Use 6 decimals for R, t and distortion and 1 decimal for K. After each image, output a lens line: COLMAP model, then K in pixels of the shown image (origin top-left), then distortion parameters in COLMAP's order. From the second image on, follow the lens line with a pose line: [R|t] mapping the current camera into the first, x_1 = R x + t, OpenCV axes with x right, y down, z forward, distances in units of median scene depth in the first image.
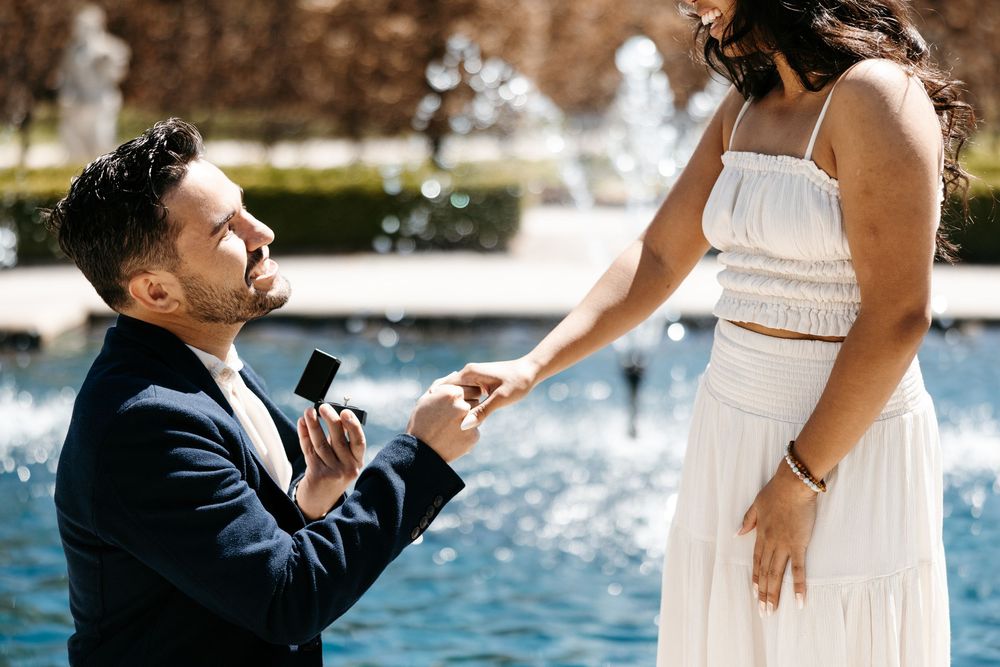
lens RADIAL K [[2117.0, 0, 500.0], [0, 2117.0, 333.5], [0, 0, 1]] dist [-0.060185, -0.389086]
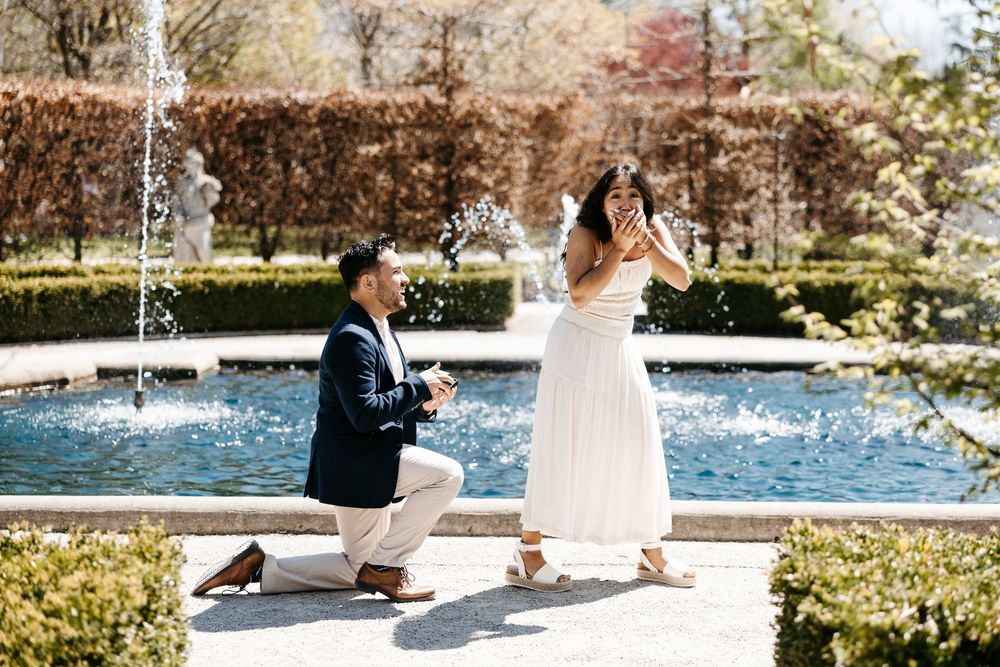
lens RADIAL K [[2768.2, 0, 500.0], [0, 2768.2, 333.5], [0, 0, 1]] dist [-0.060263, 0.193579]
pose [[0.999723, 0.002383, -0.023398, 0.044978], [-0.003509, 0.998831, -0.048208, 0.049451], [0.023256, 0.048277, 0.998563, -0.798433]]
